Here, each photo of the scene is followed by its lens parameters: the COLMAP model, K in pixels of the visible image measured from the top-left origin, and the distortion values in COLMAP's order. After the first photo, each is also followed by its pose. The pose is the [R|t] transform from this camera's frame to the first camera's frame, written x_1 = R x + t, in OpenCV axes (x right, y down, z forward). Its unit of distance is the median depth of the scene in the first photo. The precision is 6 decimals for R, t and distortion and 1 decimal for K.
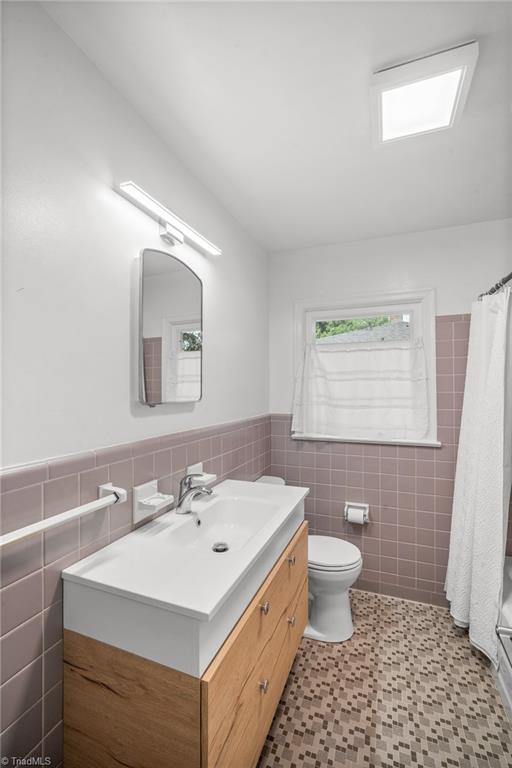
lens RADIAL K [[333.8, 0, 256.0], [0, 333.8, 384.0], [0, 0, 1]] dist [-0.027134, 0.007050]
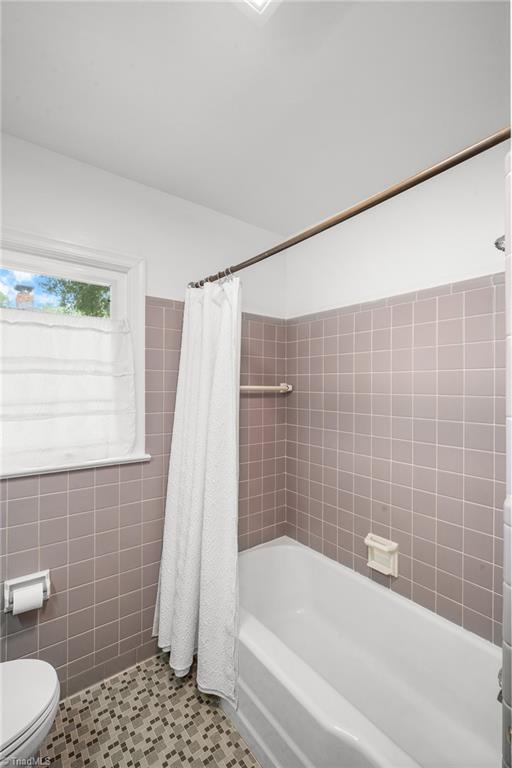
lens RADIAL K [[333.8, 0, 256.0], [0, 333.8, 384.0], [0, 0, 1]] dist [-0.027134, 0.007050]
pose [[0.512132, 0.014093, 0.858791, -0.001152], [-0.018118, 0.999820, -0.005603, 0.005630], [-0.858716, -0.012690, 0.512295, 0.365760]]
